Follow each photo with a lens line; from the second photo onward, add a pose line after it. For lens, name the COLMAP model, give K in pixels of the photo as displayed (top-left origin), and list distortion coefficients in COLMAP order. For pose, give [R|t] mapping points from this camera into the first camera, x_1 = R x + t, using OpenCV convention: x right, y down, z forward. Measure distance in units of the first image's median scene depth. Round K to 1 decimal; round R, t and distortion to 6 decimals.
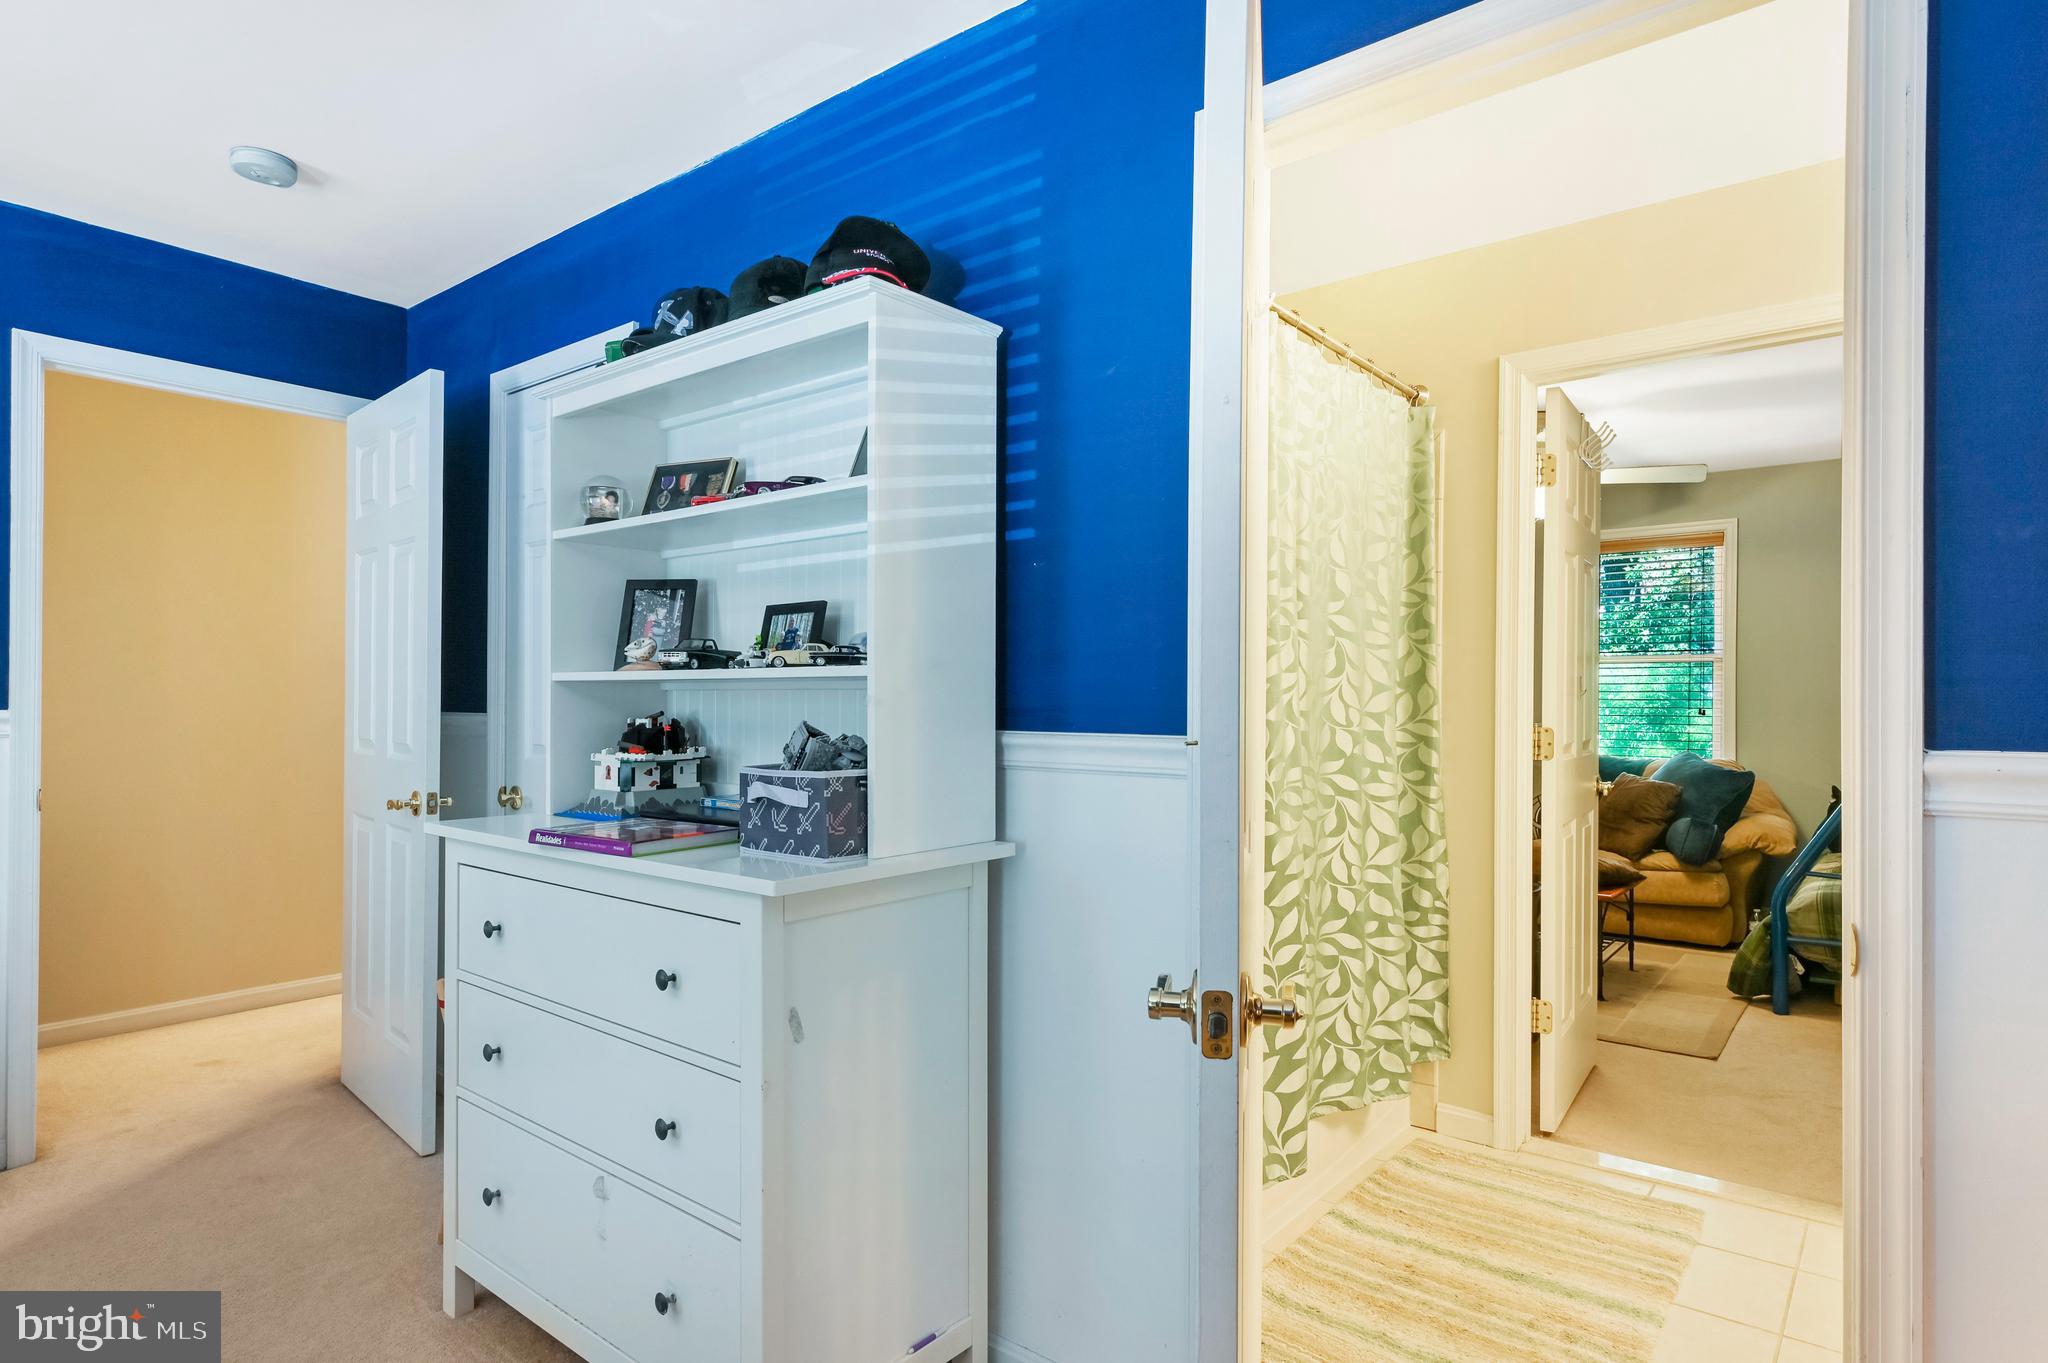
lens RADIAL K [[1145.6, 0, 1027.6], [0, 1145.6, 692.2], [0, 0, 1]] dist [-0.002037, 0.001263]
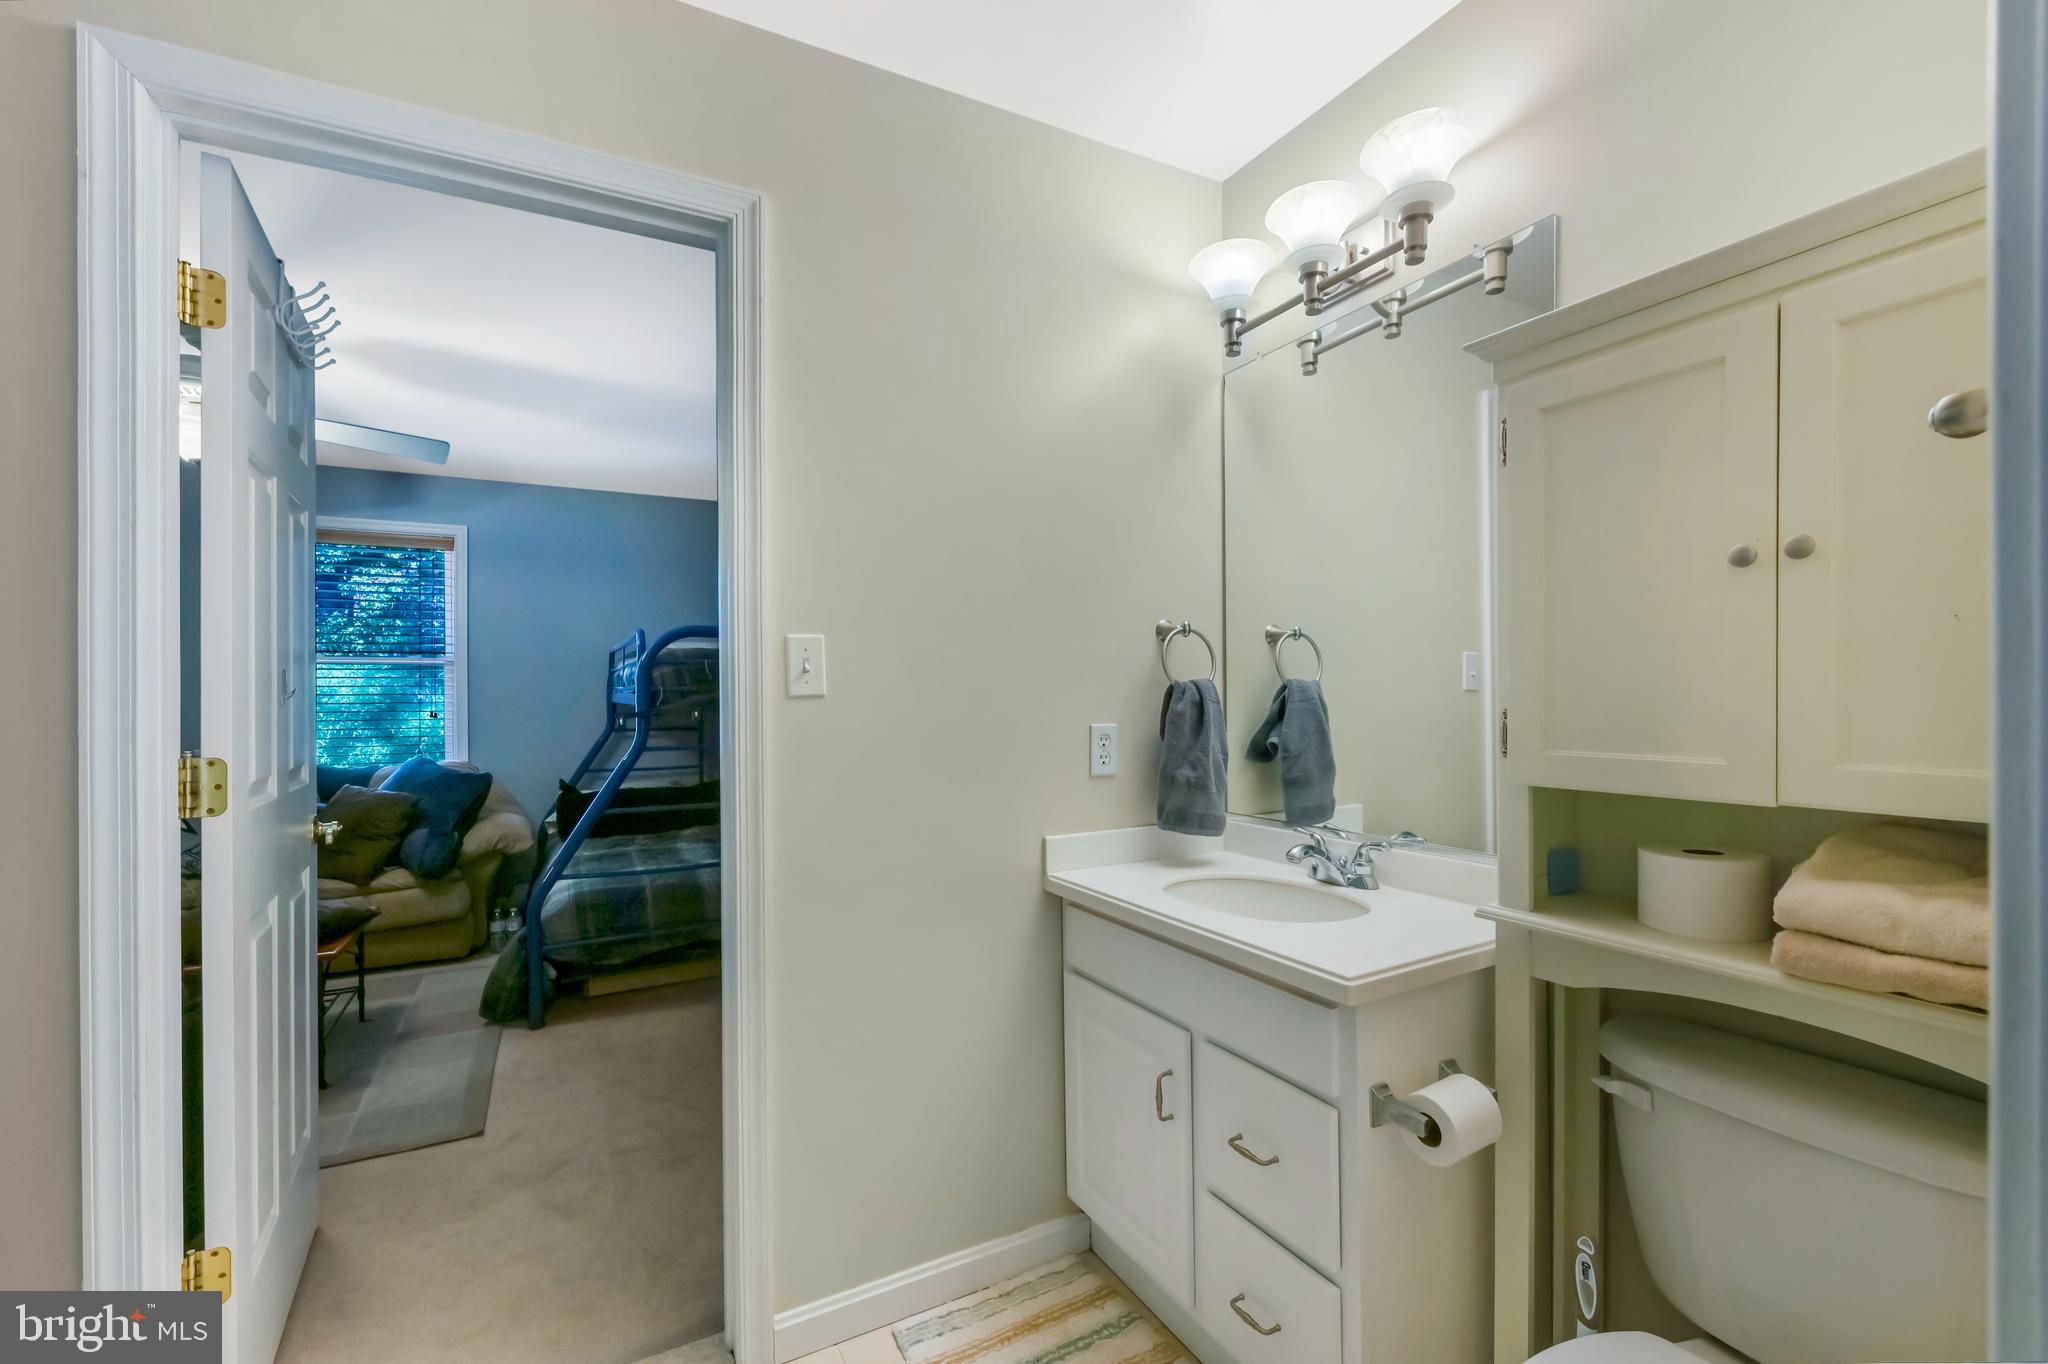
lens RADIAL K [[857.1, 0, 1033.1], [0, 857.1, 697.5], [0, 0, 1]] dist [-0.012715, -0.000256]
pose [[0.392900, -0.006680, 0.919557, 0.131870], [0.003751, 0.999977, 0.005661, 0.000353], [-0.919574, 0.001225, 0.392916, 0.267424]]
